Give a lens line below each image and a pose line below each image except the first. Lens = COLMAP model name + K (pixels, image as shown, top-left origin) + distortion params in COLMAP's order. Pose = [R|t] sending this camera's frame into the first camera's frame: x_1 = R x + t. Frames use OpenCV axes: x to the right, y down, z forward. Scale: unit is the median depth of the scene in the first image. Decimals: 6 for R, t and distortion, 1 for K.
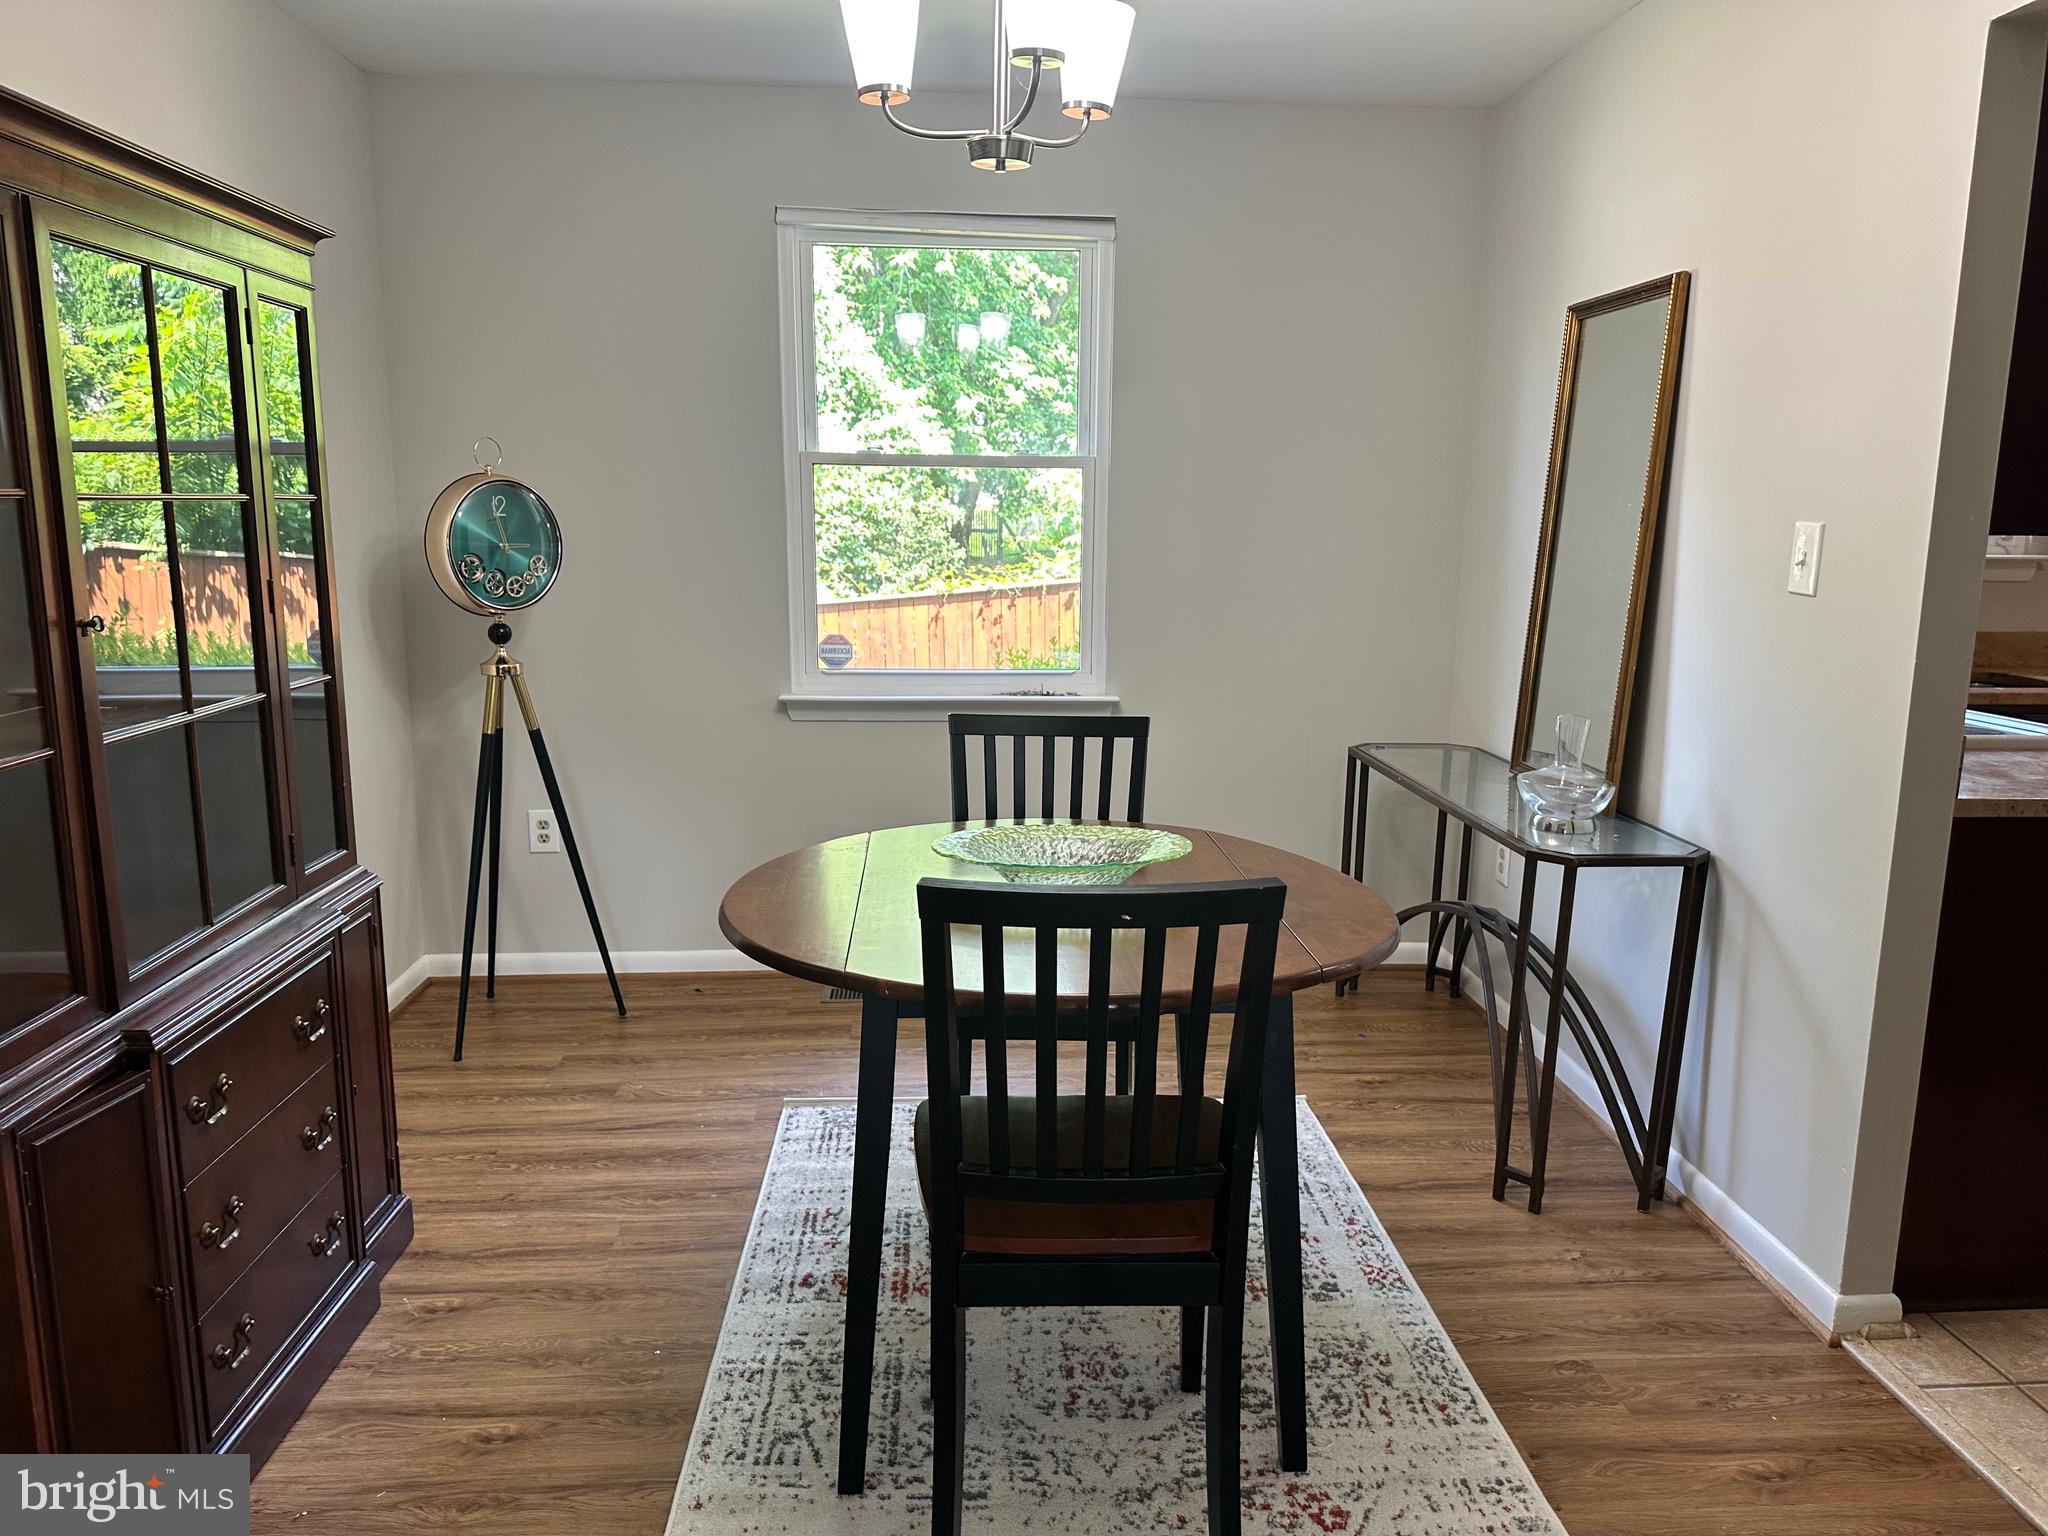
lens RADIAL K [[1411.9, 0, 1059.9], [0, 1411.9, 773.8], [0, 0, 1]] dist [0.061194, -0.093300]
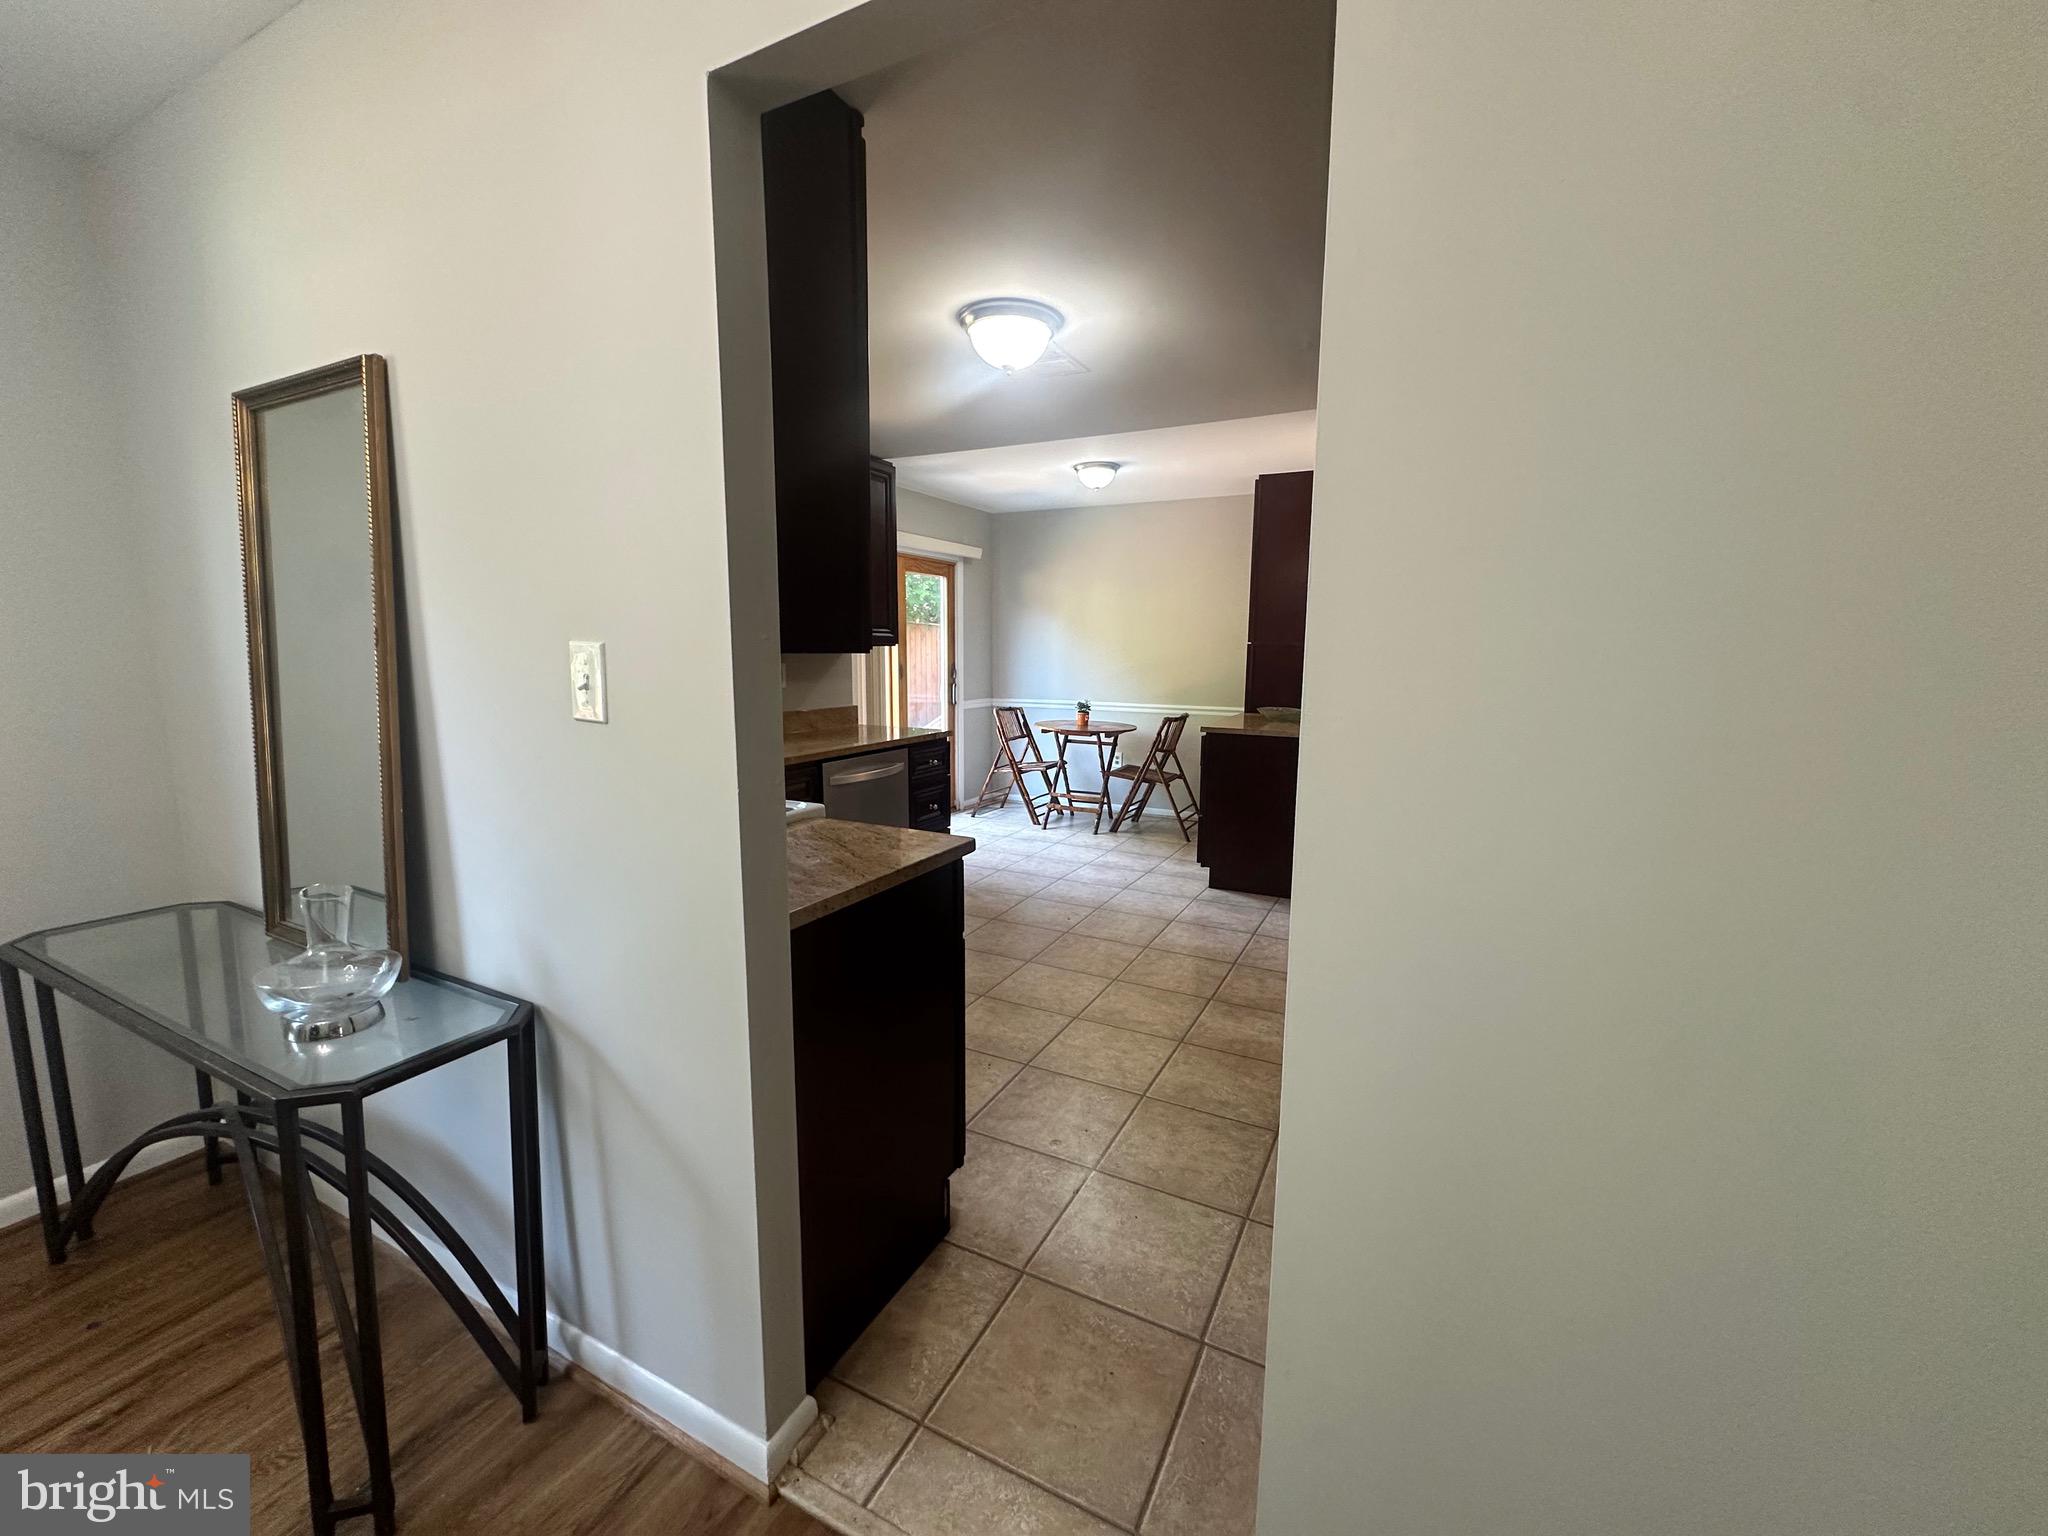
lens RADIAL K [[826.1, 0, 1021.9], [0, 826.1, 765.1], [0, 0, 1]] dist [-0.002419, 0.000099]
pose [[0.528976, -0.127507, 0.839003, 0.195670], [0.156240, 0.986381, 0.051398, -0.072685], [-0.834131, 0.103897, 0.541693, 0.432218]]
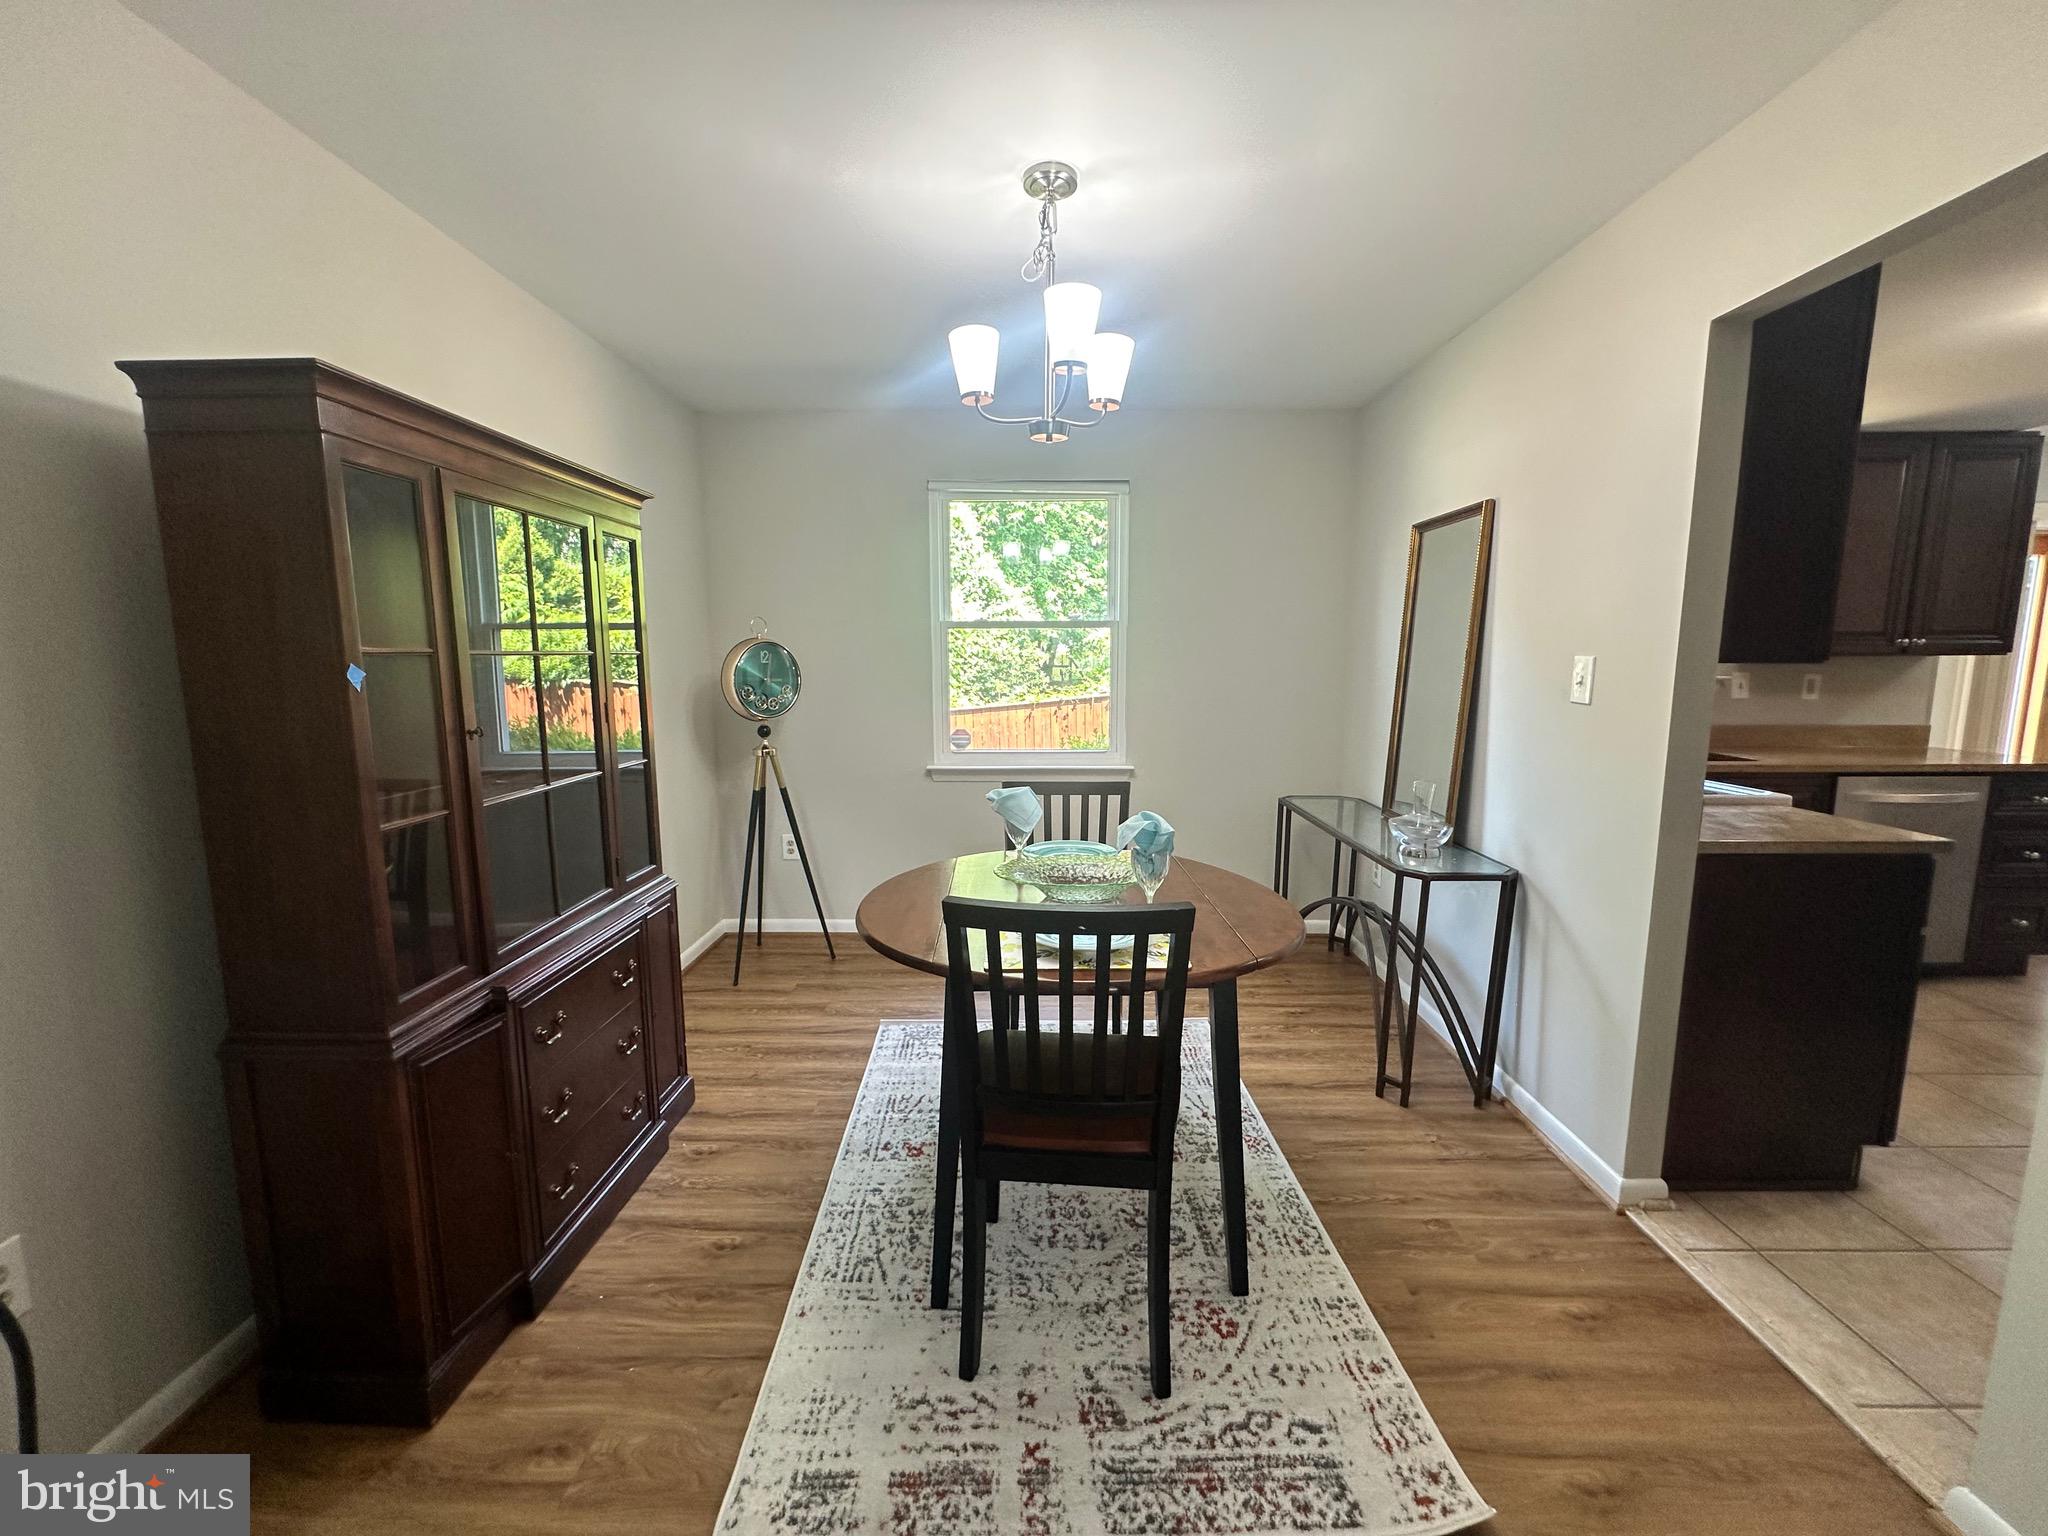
lens RADIAL K [[813.2, 0, 1038.5], [0, 813.2, 766.2], [0, 0, 1]] dist [-0.002197, 0.000085]
pose [[0.996544, -0.001274, -0.083054, 0.015116], [-0.002702, 0.998856, -0.047738, -0.014328], [0.083019, 0.047798, 0.995401, 0.082946]]
